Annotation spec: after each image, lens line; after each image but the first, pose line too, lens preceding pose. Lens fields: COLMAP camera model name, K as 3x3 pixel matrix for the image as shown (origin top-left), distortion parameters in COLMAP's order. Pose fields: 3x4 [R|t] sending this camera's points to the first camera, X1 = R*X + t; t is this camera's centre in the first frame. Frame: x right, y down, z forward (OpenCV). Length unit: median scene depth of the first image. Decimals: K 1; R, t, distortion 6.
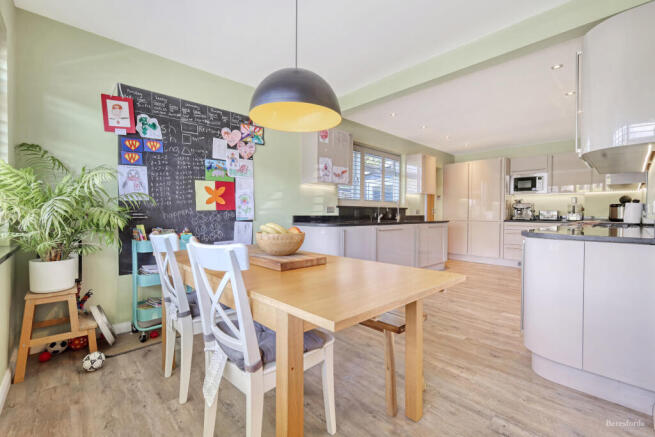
lens RADIAL K [[285.9, 0, 328.9], [0, 285.9, 214.8], [0, 0, 1]] dist [-0.003156, -0.000238]
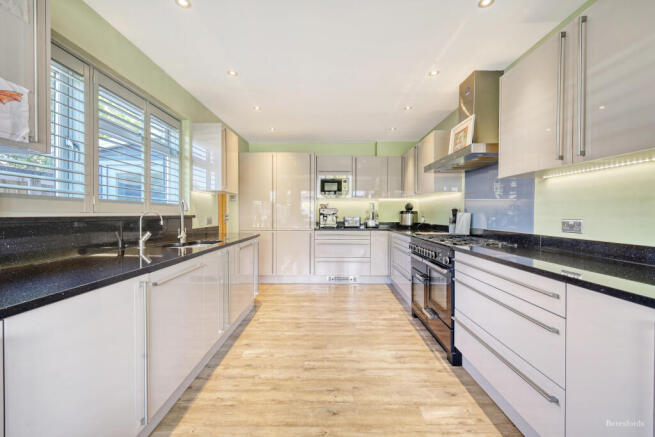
lens RADIAL K [[285.9, 0, 330.0], [0, 285.9, 216.8], [0, 0, 1]] dist [-0.003156, -0.000238]
pose [[0.692411, -0.012466, 0.721396, 0.049848], [0.009902, 0.999921, 0.007774, -0.022984], [-0.721435, 0.001760, 0.692480, 0.409223]]
